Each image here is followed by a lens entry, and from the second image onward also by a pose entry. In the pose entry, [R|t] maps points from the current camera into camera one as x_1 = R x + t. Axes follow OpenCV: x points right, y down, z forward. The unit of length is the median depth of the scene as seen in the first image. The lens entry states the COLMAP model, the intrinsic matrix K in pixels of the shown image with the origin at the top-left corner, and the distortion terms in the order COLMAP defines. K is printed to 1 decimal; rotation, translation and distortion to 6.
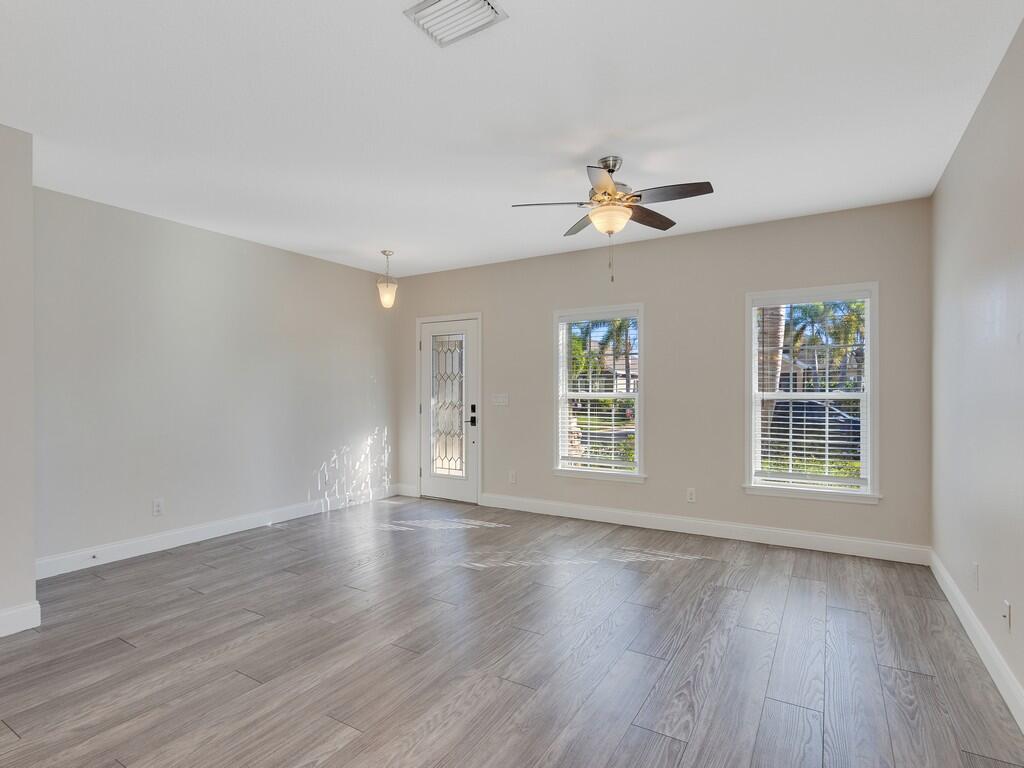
lens RADIAL K [[521.7, 0, 512.0], [0, 521.7, 384.0], [0, 0, 1]] dist [-0.000598, -0.000248]
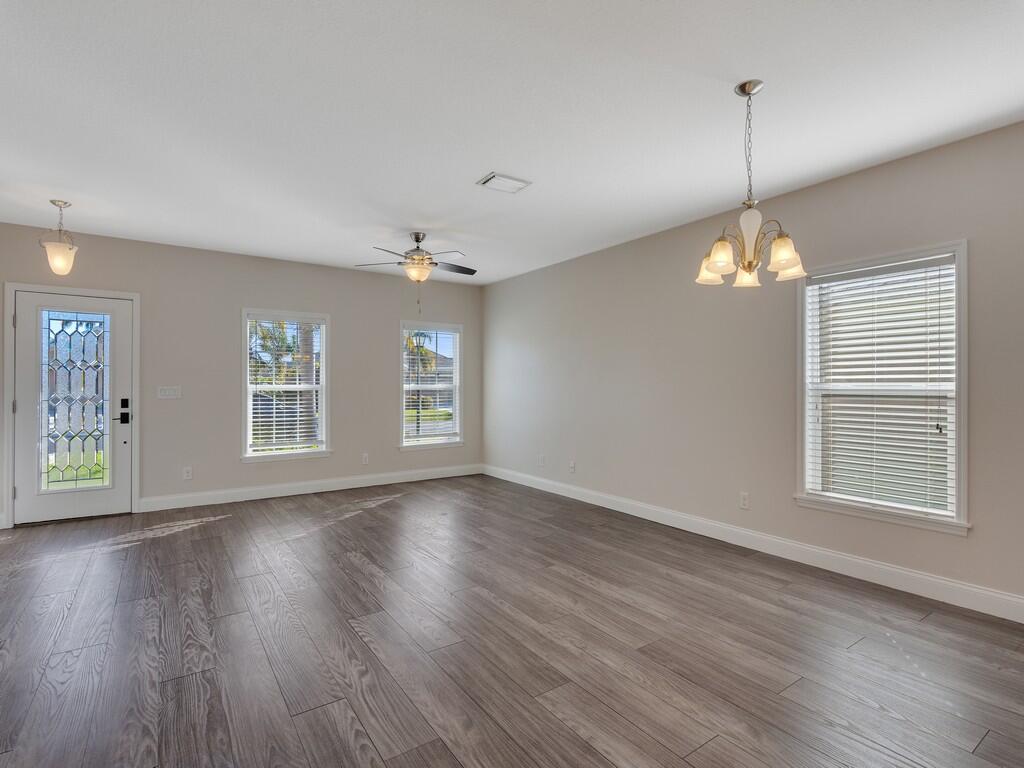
lens RADIAL K [[509.2, 0, 512.0], [0, 509.2, 384.0], [0, 0, 1]] dist [-0.002682, -0.000666]
pose [[0.405161, -0.000889, 0.914245, -0.592028], [-0.018272, 0.999792, 0.009070, -0.004644], [-0.914063, -0.020380, 0.405060, 0.077929]]
